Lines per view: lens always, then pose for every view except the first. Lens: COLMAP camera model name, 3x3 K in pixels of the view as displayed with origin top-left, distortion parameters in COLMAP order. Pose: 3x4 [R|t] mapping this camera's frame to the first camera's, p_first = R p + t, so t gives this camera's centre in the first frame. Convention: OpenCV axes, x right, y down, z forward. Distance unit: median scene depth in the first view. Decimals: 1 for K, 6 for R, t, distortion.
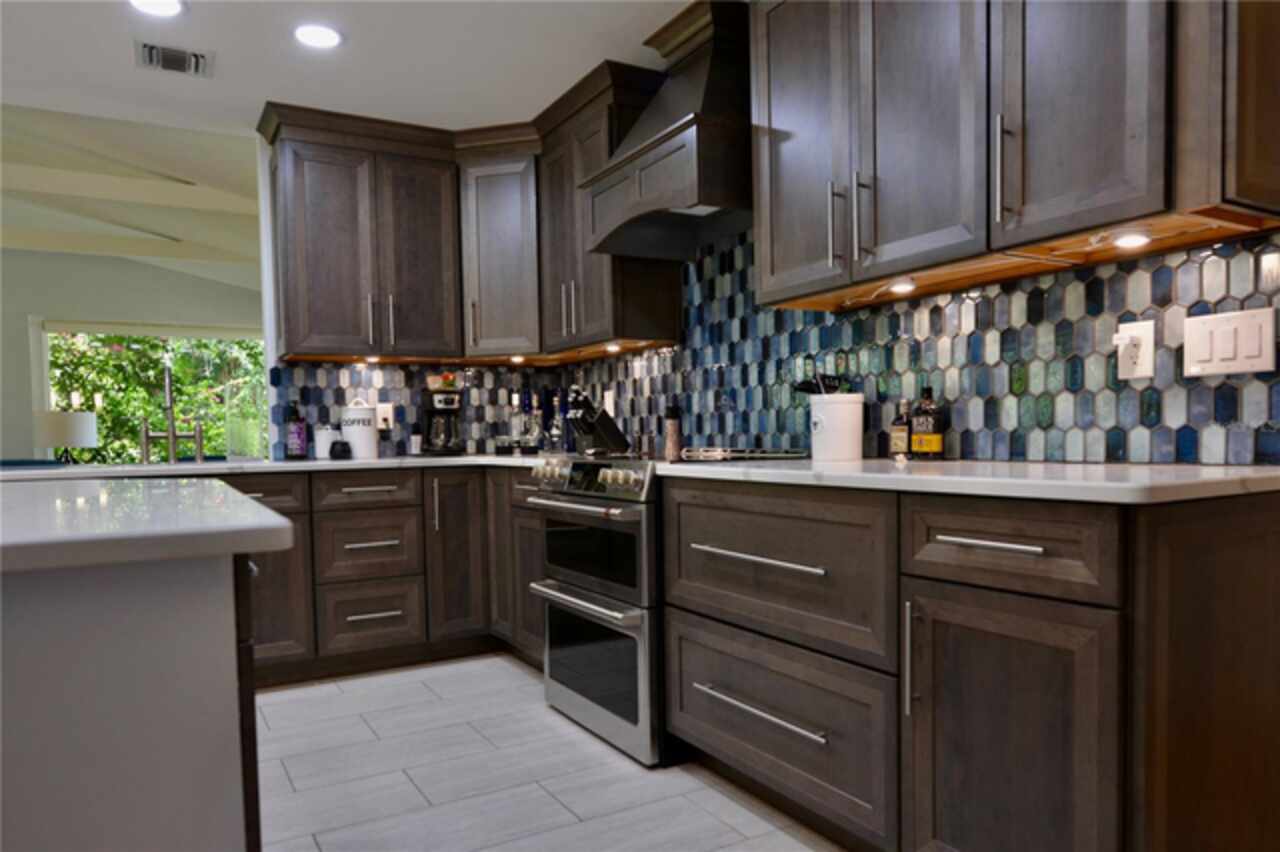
lens RADIAL K [[855.3, 0, 638.7], [0, 855.3, 434.1], [0, 0, 1]] dist [-0.003290, 0.005038]
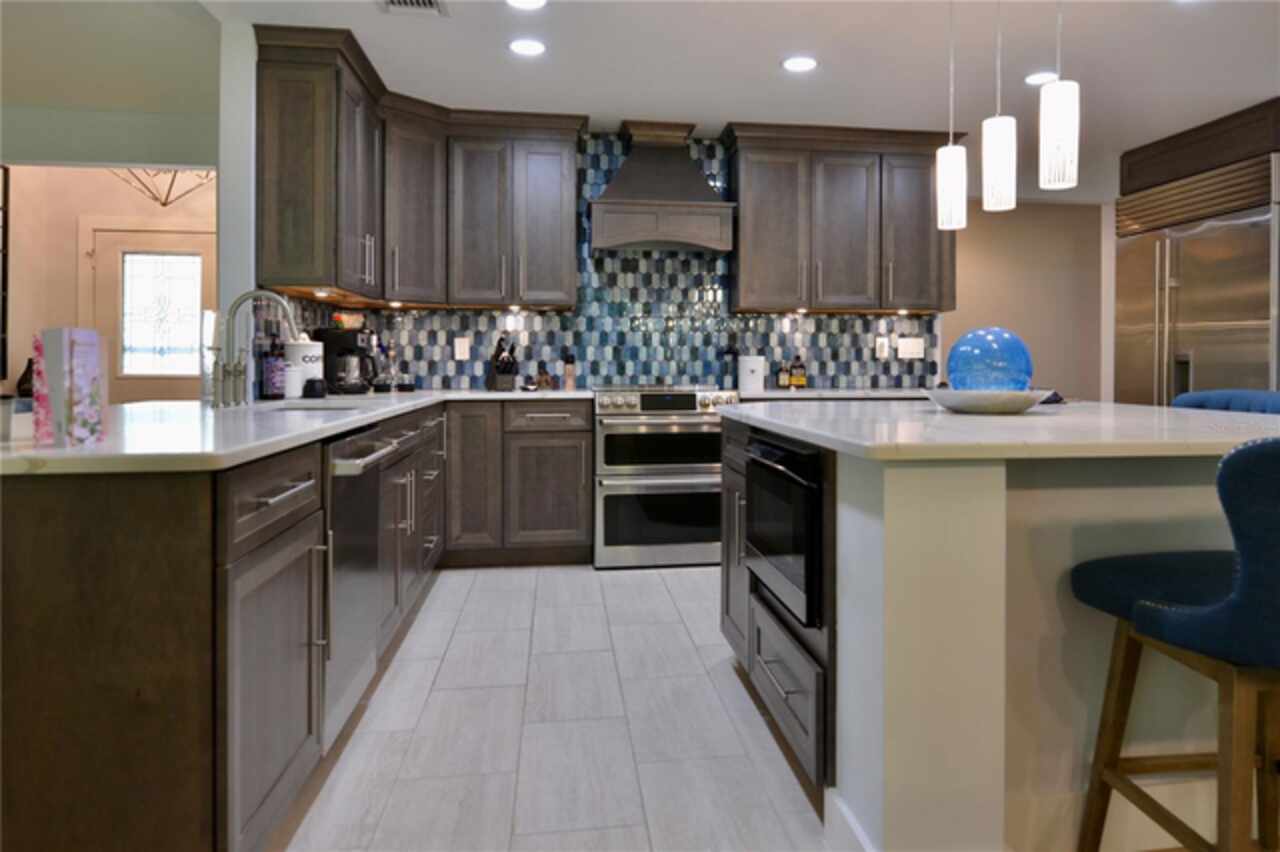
lens RADIAL K [[855.3, 0, 695.5], [0, 855.3, 368.2], [0, 0, 1]] dist [-0.003290, 0.005038]
pose [[0.378918, 0.014648, 0.925314, -1.400200], [-0.009535, 0.999883, -0.011924, 0.005043], [-0.925381, -0.004305, 0.379013, 0.317935]]
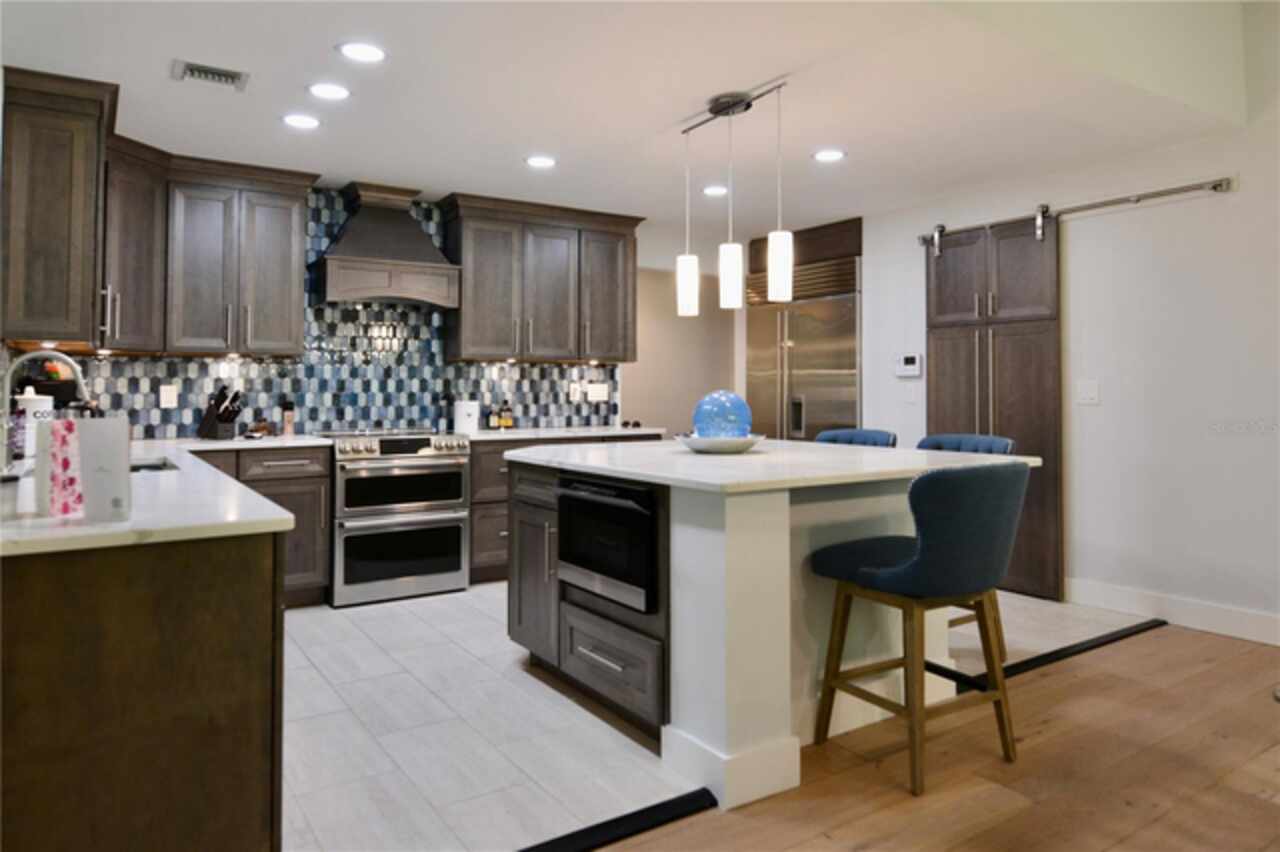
lens RADIAL K [[855.3, 0, 671.1], [0, 855.3, 366.2], [0, 0, 1]] dist [-0.003290, 0.005038]
pose [[-0.056153, 0.045972, 0.997363, -1.690805], [0.001655, 0.998942, -0.045951, -0.029167], [-0.998421, -0.000930, -0.056170, 0.513352]]
